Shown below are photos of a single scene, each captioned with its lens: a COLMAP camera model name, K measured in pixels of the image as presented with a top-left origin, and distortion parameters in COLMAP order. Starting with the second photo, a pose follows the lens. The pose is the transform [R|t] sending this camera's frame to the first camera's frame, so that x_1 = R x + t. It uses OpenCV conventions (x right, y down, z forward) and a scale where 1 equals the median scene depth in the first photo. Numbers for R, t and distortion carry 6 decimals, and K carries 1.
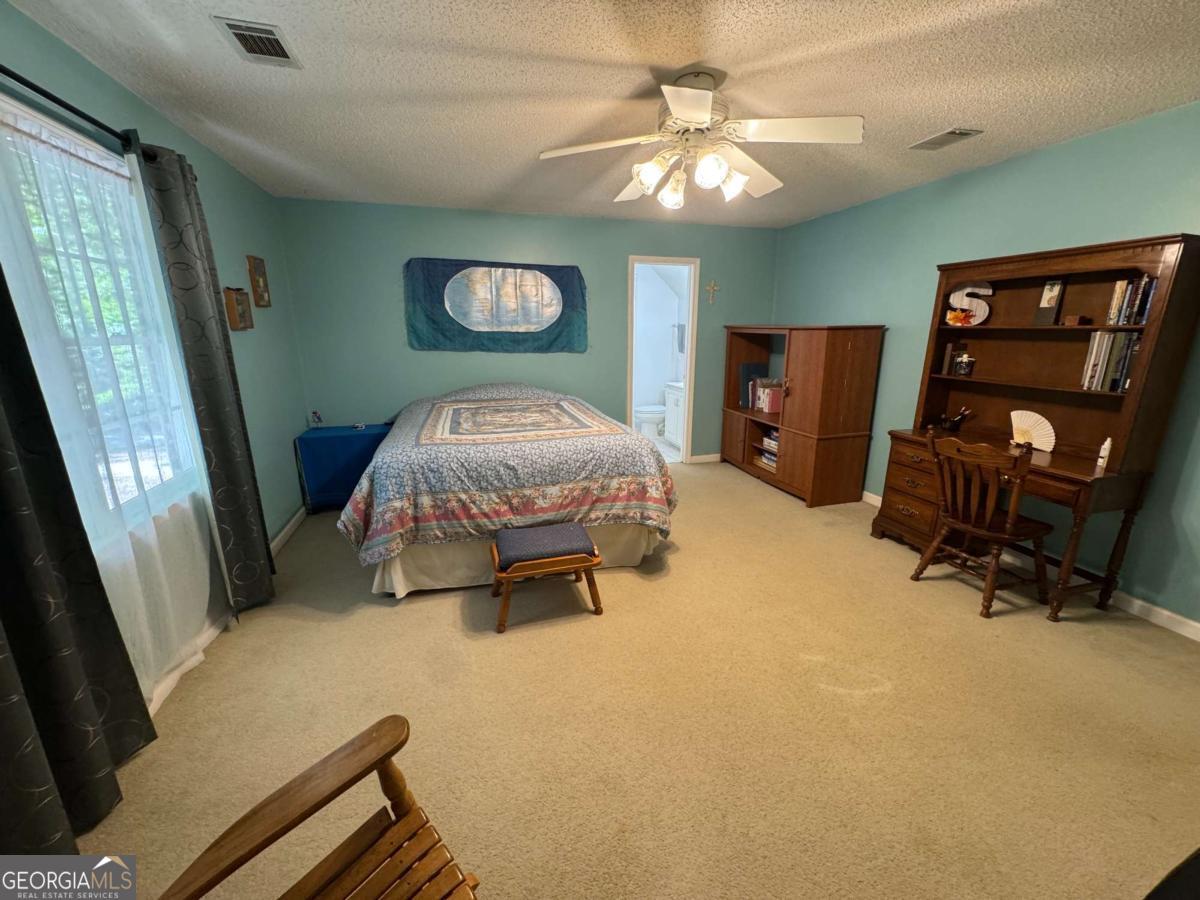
lens RADIAL K [[478.9, 0, 596.7], [0, 478.9, 449.3], [0, 0, 1]] dist [-0.003323, -0.000316]
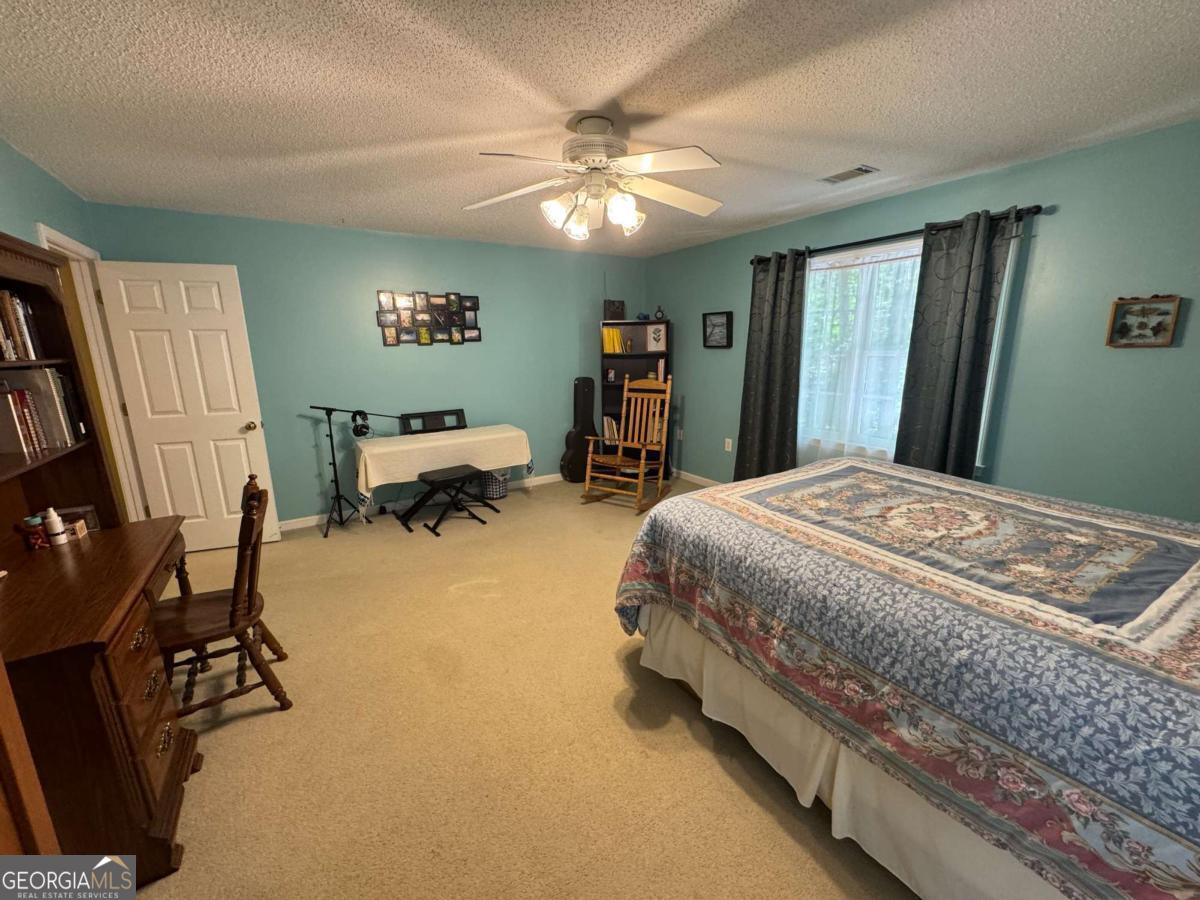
lens RADIAL K [[478.9, 0, 606.7], [0, 478.9, 452.6], [0, 0, 1]] dist [-0.003323, -0.000316]
pose [[-0.958689, 0.077858, -0.273594, 0.384623], [-0.054028, 0.894466, 0.443859, -0.434407], [0.279279, 0.440304, -0.853309, 1.650672]]
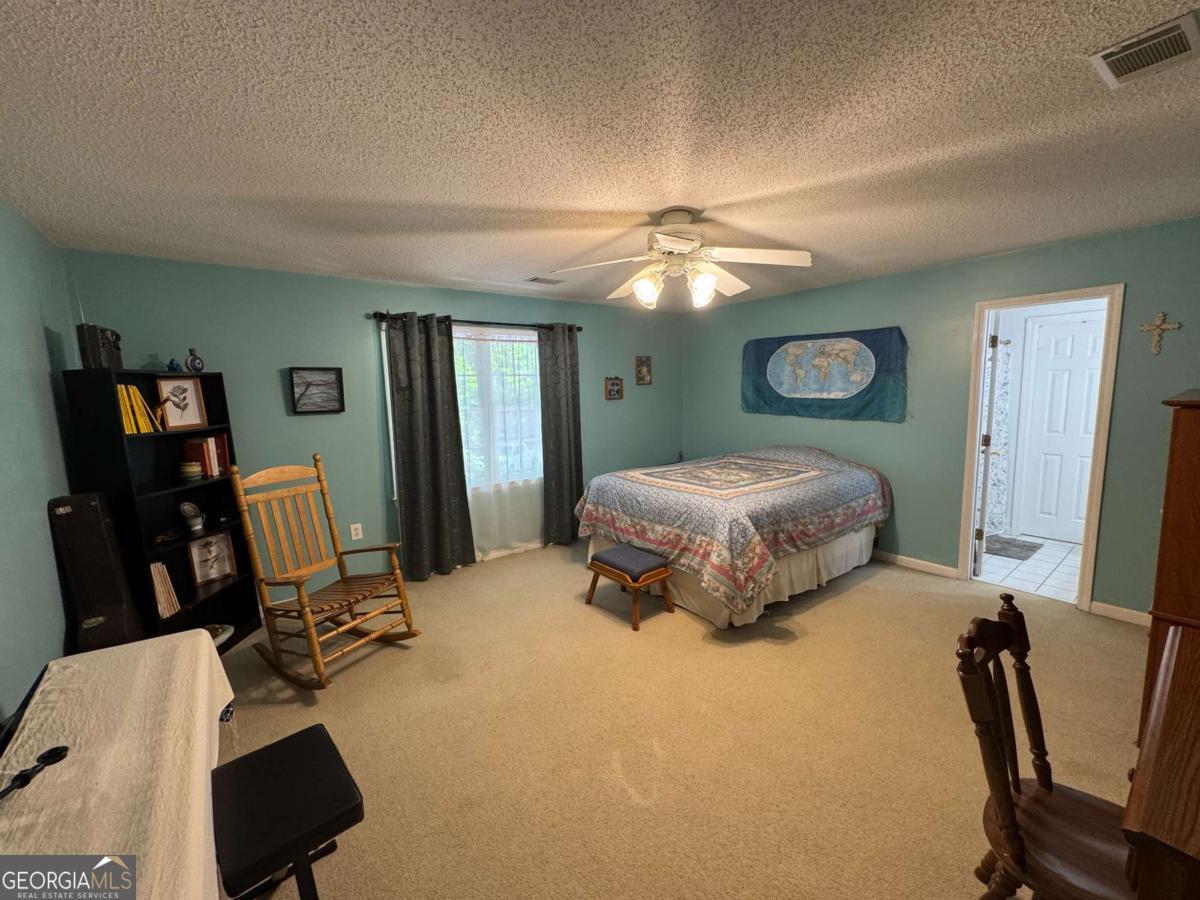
lens RADIAL K [[478.9, 0, 603.3], [0, 478.9, 452.1], [0, 0, 1]] dist [-0.003323, -0.000316]
pose [[0.359247, 0.117749, -0.925784, 0.993884], [-0.203504, 0.978020, 0.045423, -0.138318], [0.910784, 0.172083, 0.375313, 0.344881]]
